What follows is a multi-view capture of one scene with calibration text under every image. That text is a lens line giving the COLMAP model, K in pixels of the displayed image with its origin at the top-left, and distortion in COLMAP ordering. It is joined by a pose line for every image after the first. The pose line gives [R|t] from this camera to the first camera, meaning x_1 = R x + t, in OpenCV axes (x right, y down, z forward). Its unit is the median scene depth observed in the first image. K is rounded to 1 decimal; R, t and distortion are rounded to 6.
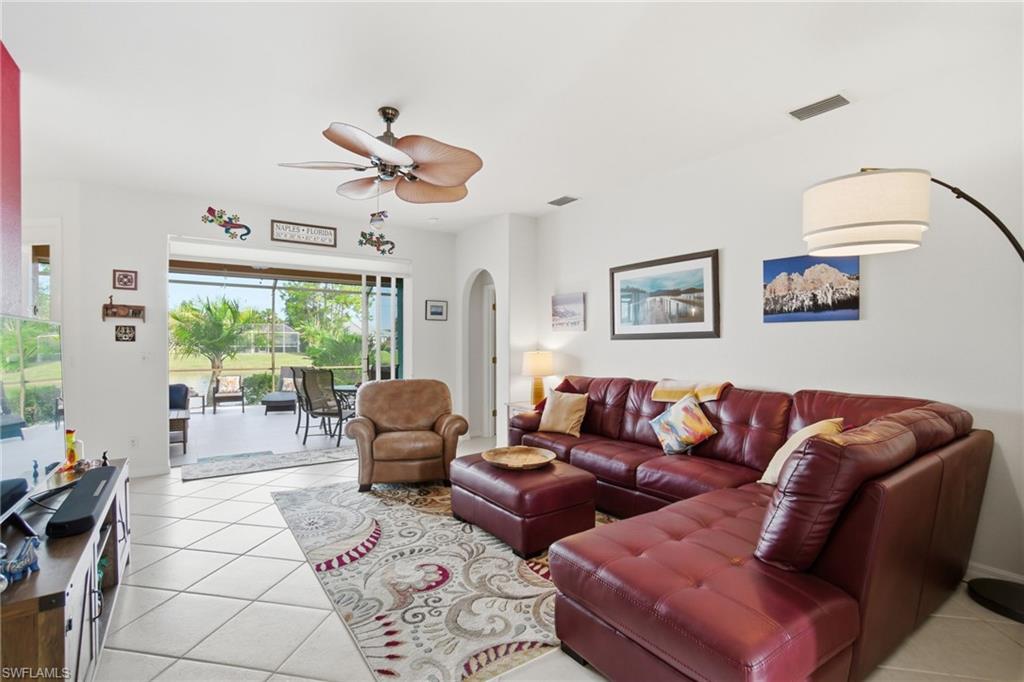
lens RADIAL K [[468.0, 0, 503.2], [0, 468.0, 344.0], [0, 0, 1]] dist [-0.070101, 0.035887]
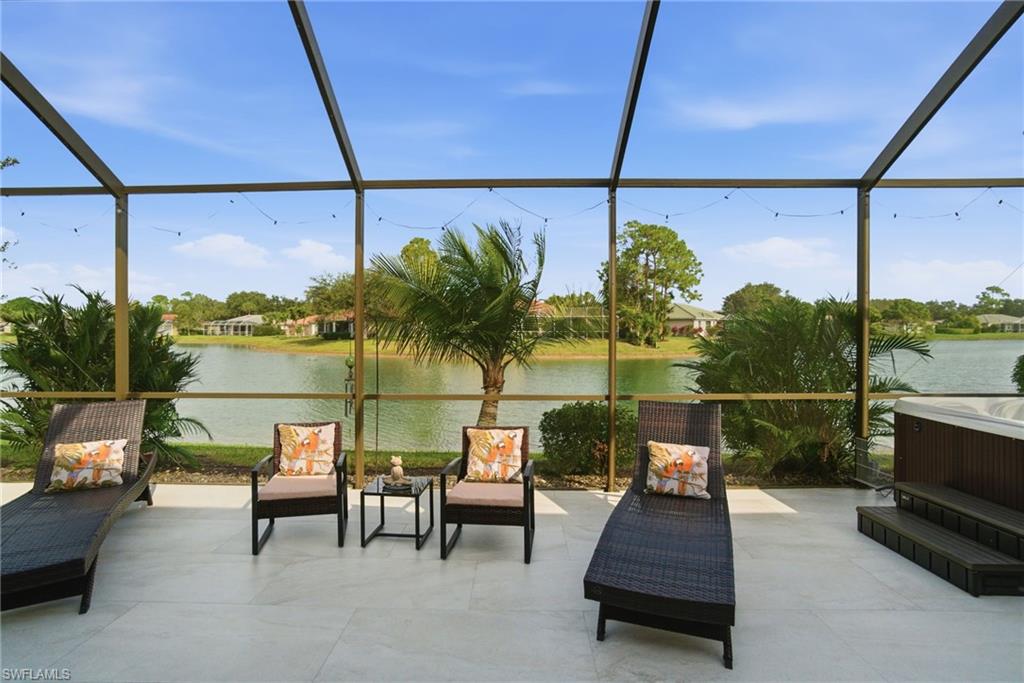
lens RADIAL K [[487.9, 0, 505.4], [0, 487.9, 337.3], [0, 0, 1]] dist [-0.092701, 0.062486]
pose [[0.804901, 0.007065, -0.593367, -0.946592], [0.003489, 0.999855, 0.016638, -0.006752], [0.593399, -0.015462, 0.804760, 1.783458]]
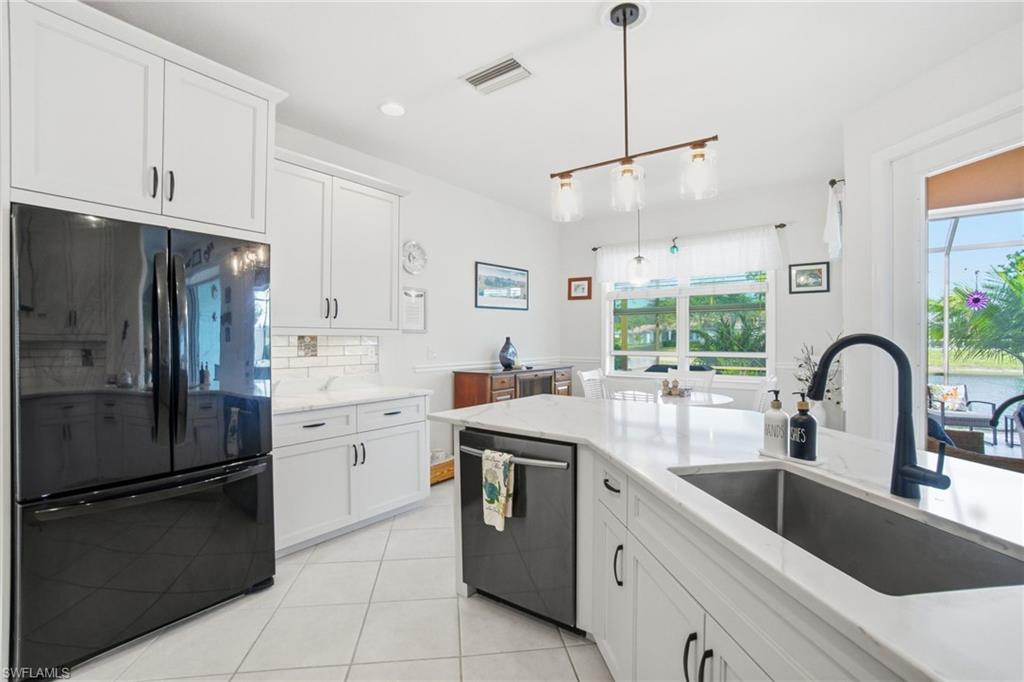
lens RADIAL K [[458.3, 0, 505.0], [0, 458.3, 340.2], [0, 0, 1]] dist [-0.079207, 0.035543]
pose [[0.301323, 0.002096, -0.953520, -0.780343], [0.002882, 0.999991, 0.003109, 0.001551], [0.953518, -0.003685, 0.301314, 0.288399]]
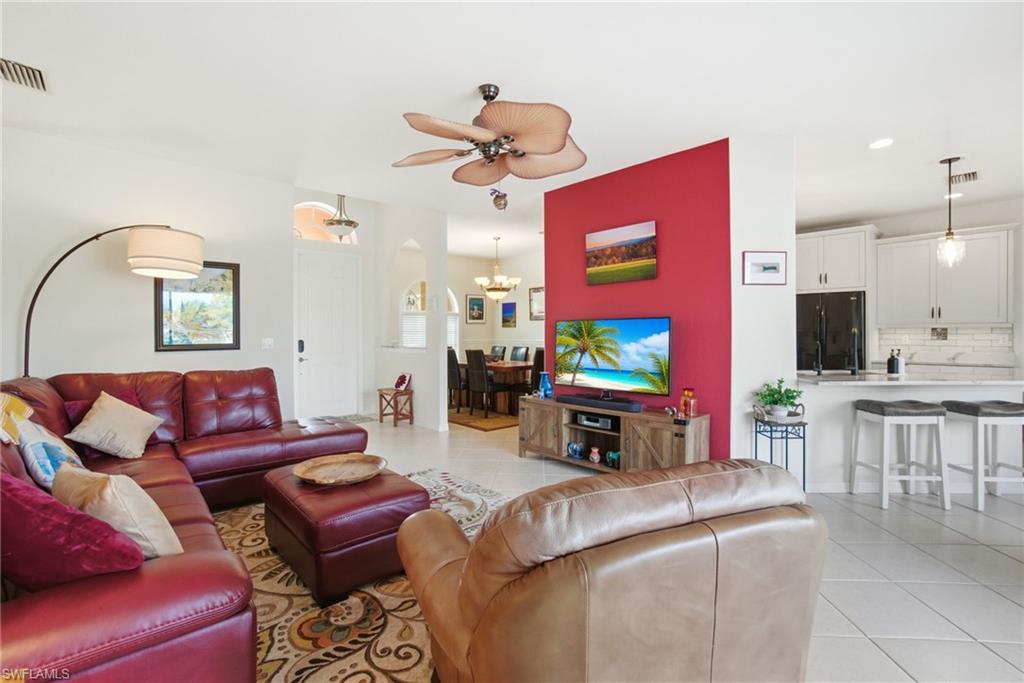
lens RADIAL K [[460.2, 0, 509.4], [0, 460.2, 335.6], [0, 0, 1]] dist [-0.087078, 0.049088]
pose [[-0.992088, 0.004232, -0.125471, -0.125593], [0.003610, 0.999980, 0.005186, 0.006640], [0.125490, 0.004692, -0.992084, 1.426301]]
